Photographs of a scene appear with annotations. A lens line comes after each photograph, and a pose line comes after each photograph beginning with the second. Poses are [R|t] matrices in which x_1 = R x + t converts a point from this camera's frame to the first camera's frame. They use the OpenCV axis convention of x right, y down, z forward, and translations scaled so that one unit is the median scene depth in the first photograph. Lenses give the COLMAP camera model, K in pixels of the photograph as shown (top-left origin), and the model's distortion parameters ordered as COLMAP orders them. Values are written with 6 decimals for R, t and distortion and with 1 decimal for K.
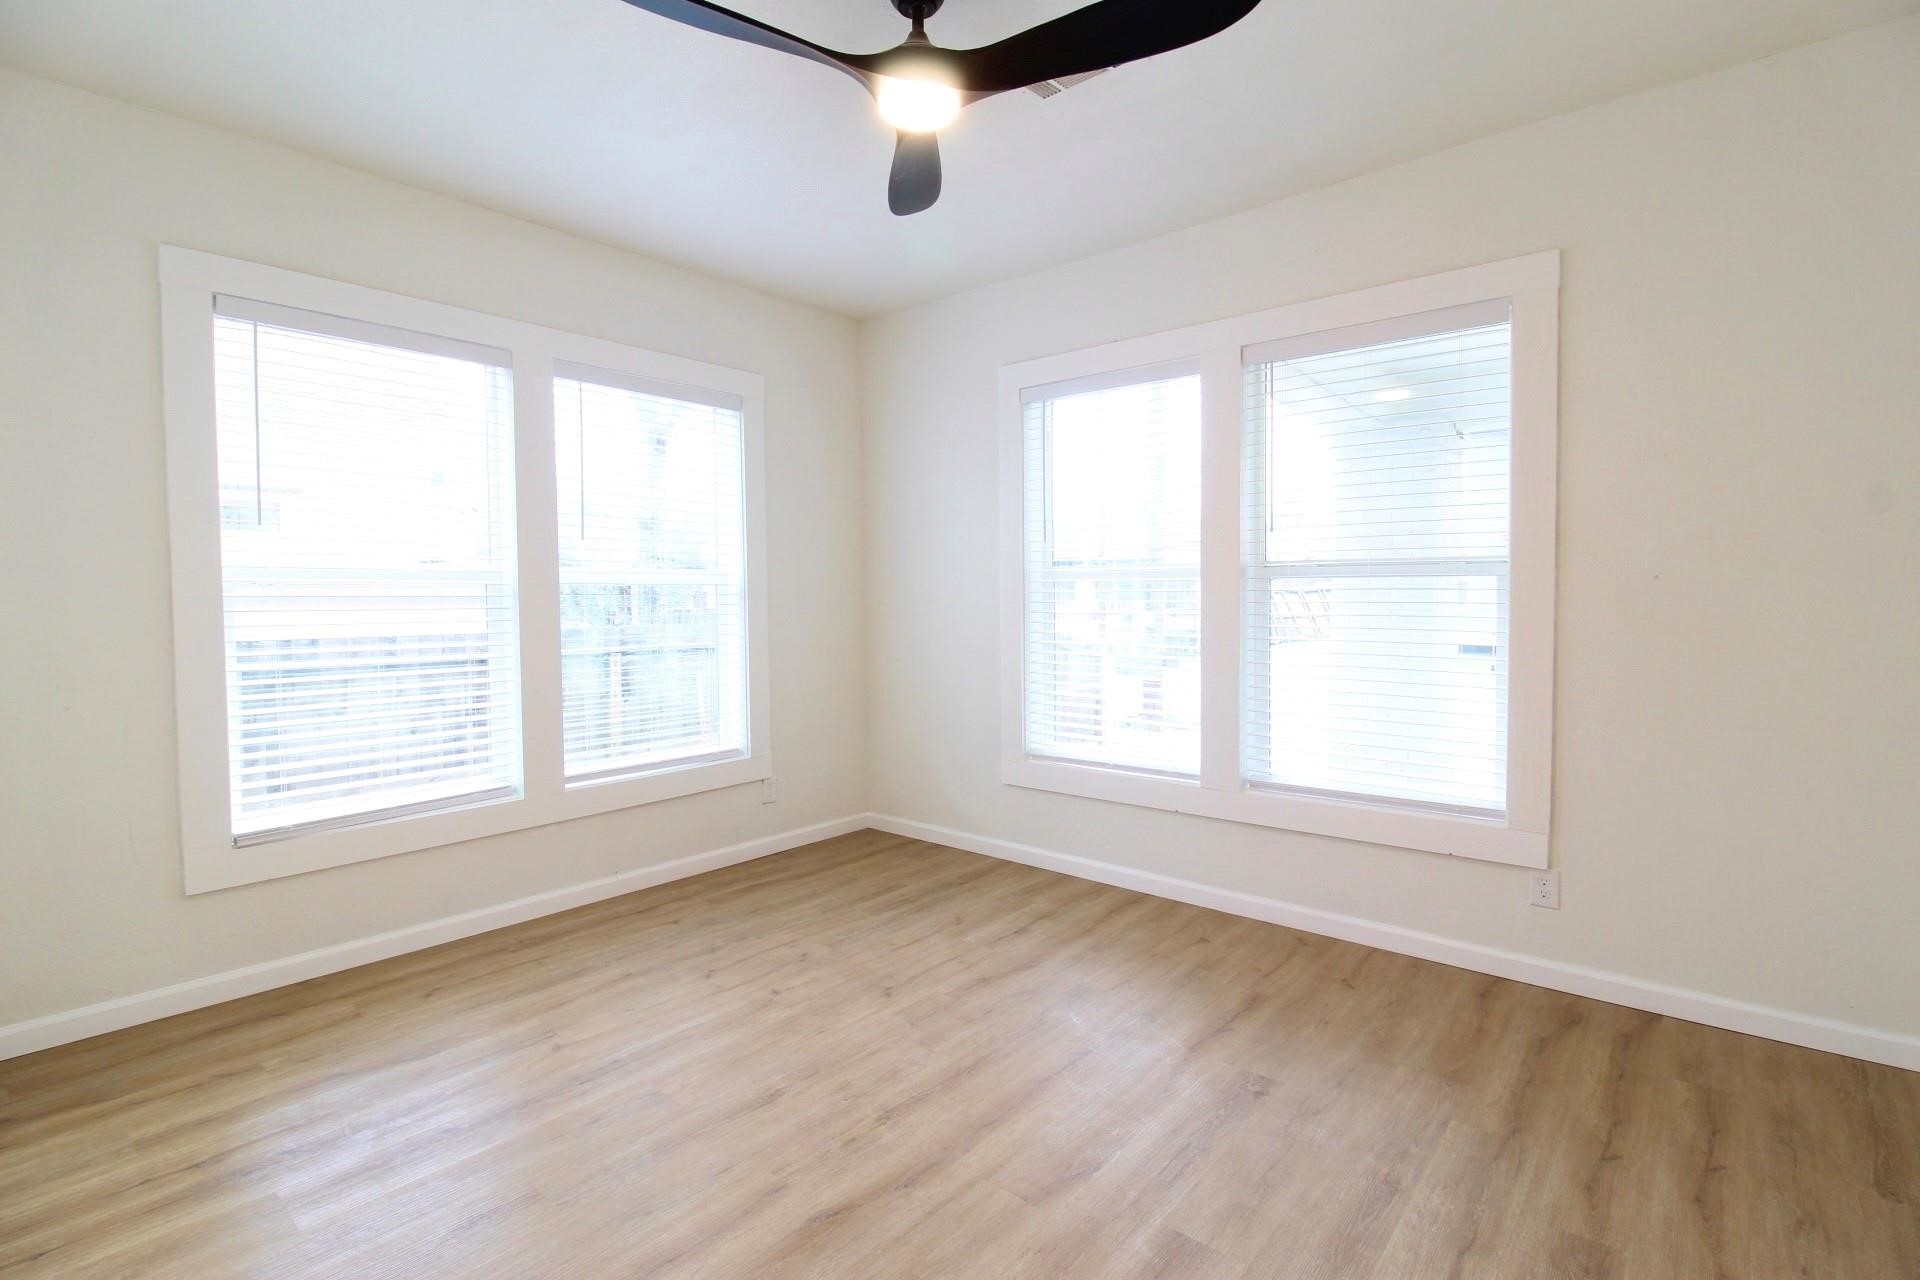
lens RADIAL K [[892.3, 0, 979.0], [0, 892.3, 633.7], [0, 0, 1]] dist [-0.009788, -0.006397]
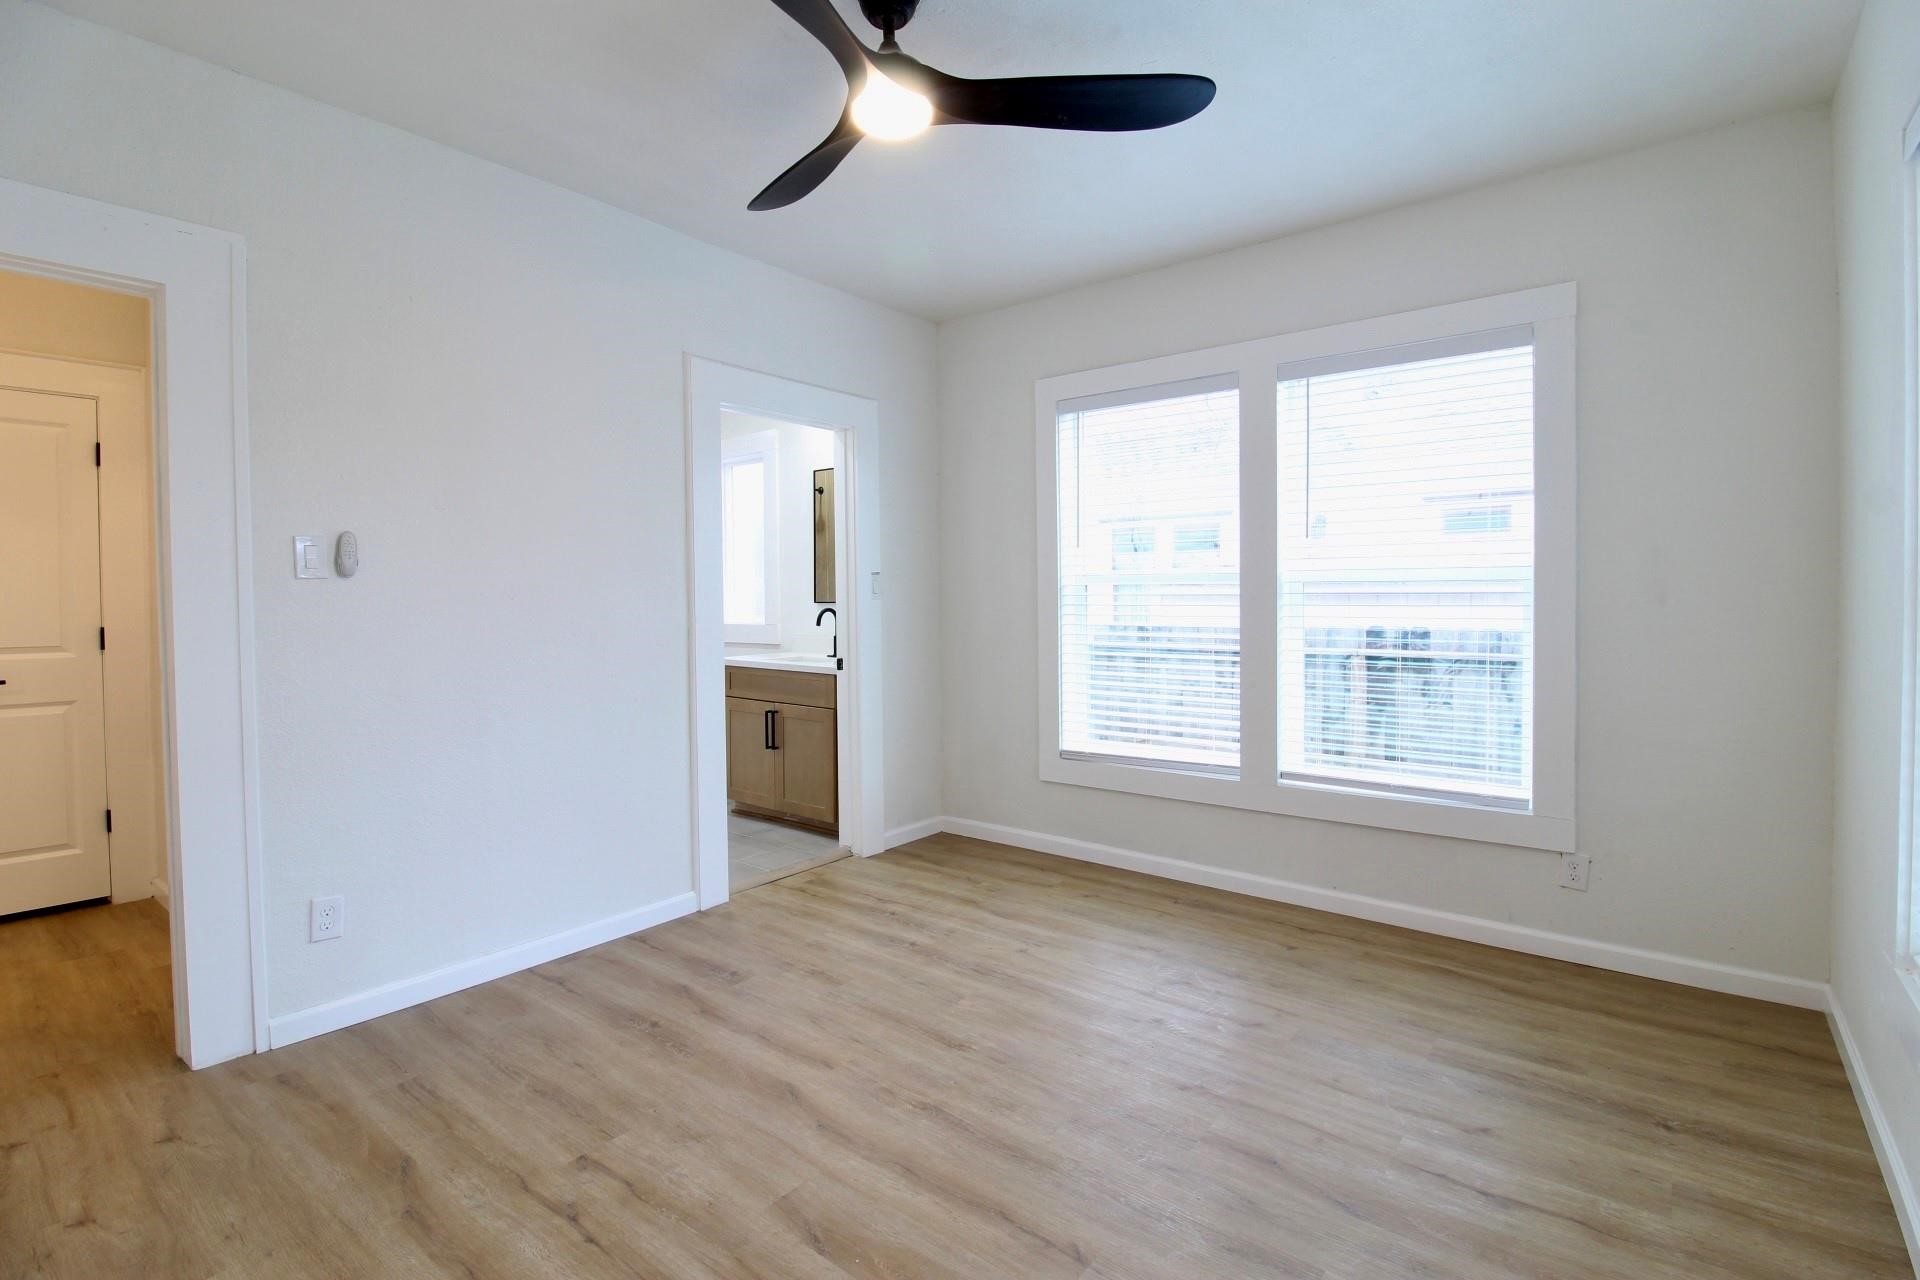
lens RADIAL K [[892.3, 0, 961.6], [0, 892.3, 628.3], [0, 0, 1]] dist [-0.009788, -0.006397]
pose [[0.024675, 0.040848, -0.998861, 0.615412], [-0.040220, 0.998396, 0.039835, -0.033471], [0.998886, 0.039191, 0.026278, 0.681933]]
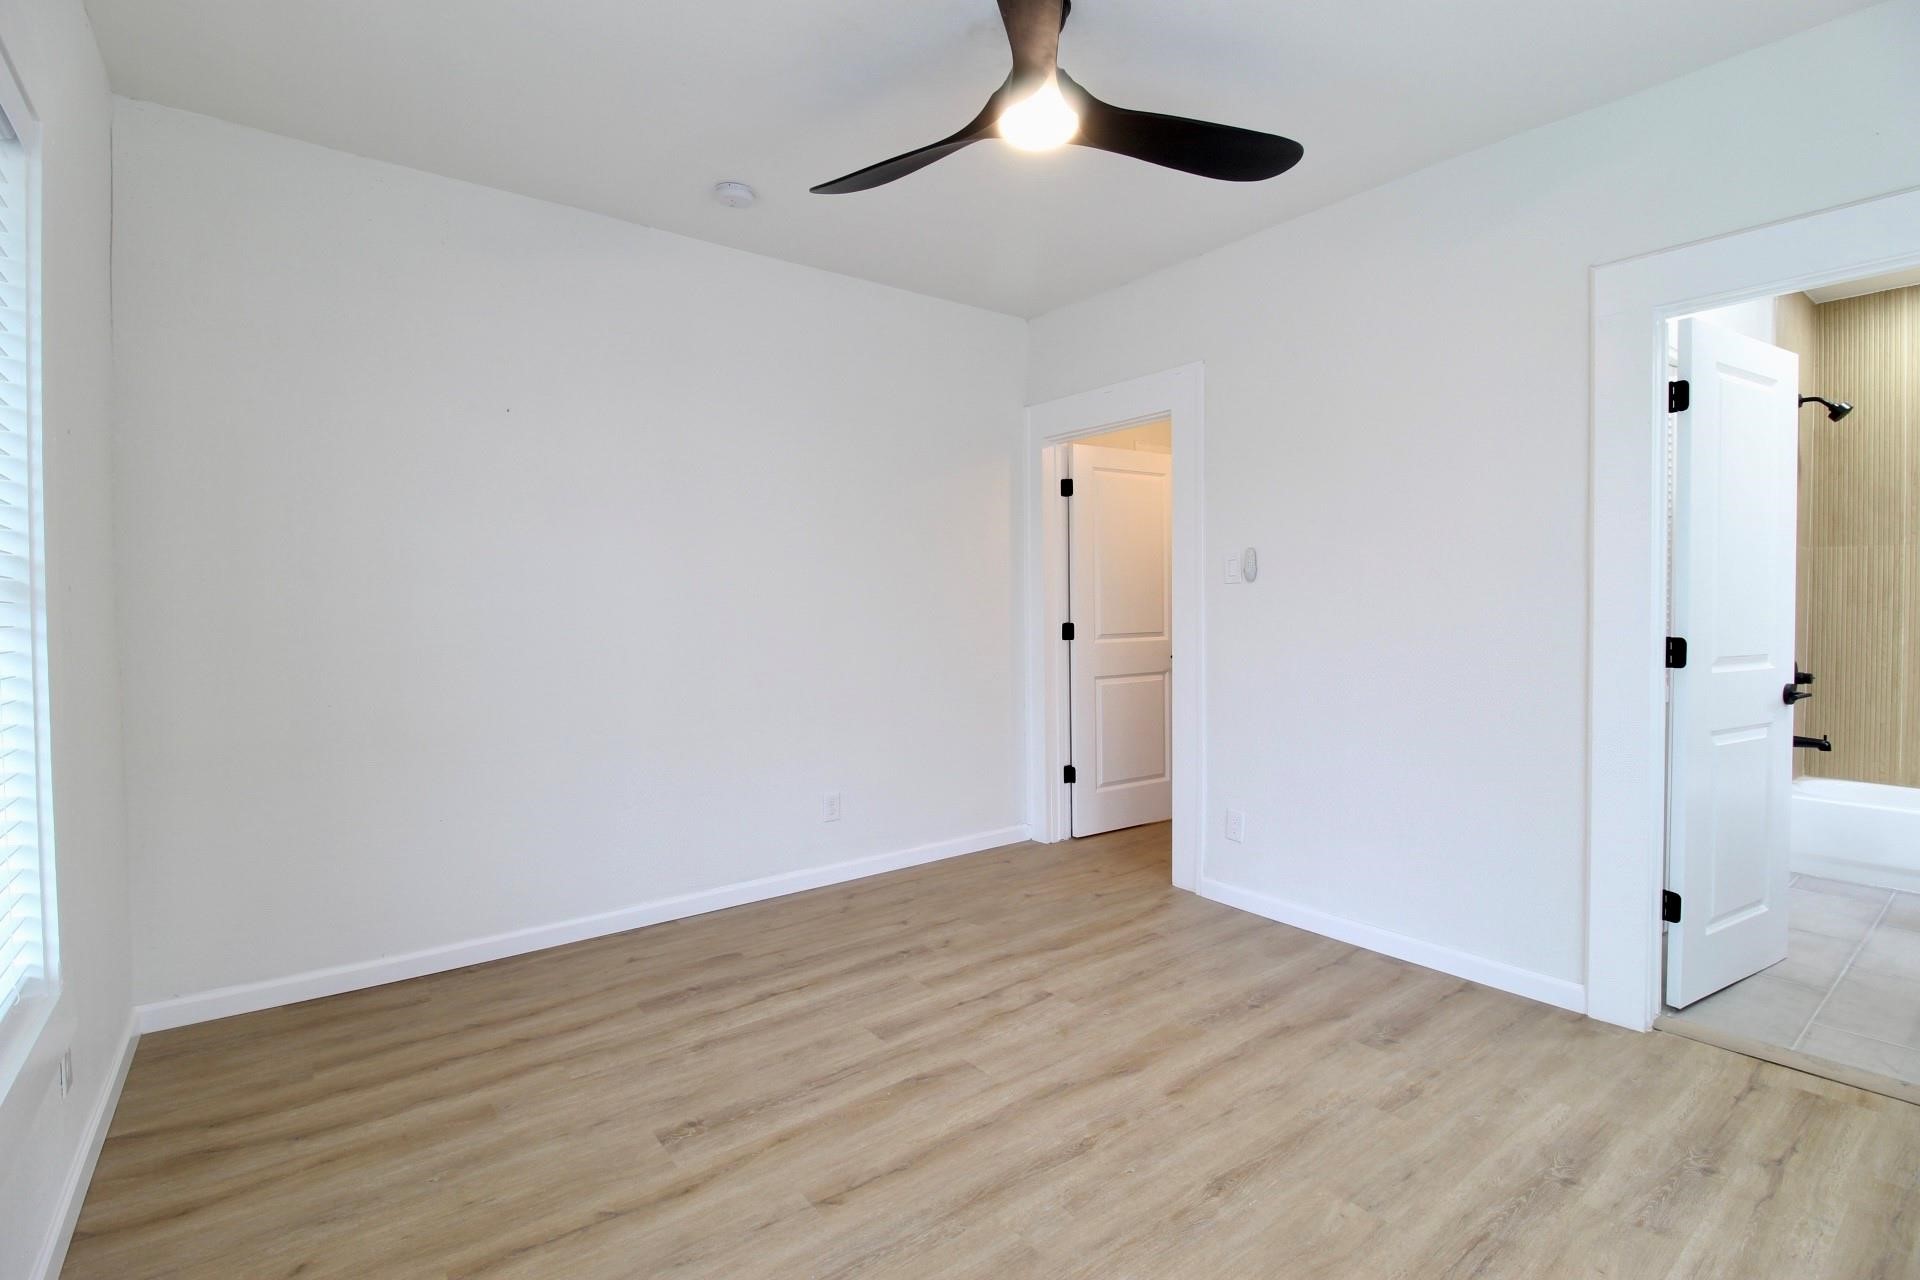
lens RADIAL K [[892.3, 0, 967.4], [0, 892.3, 612.4], [0, 0, 1]] dist [-0.009788, -0.006397]
pose [[-0.975206, 0.011327, 0.221009, -0.137135], [0.023960, 0.998223, 0.054566, -0.055510], [-0.219998, 0.058508, -0.973744, 1.318255]]
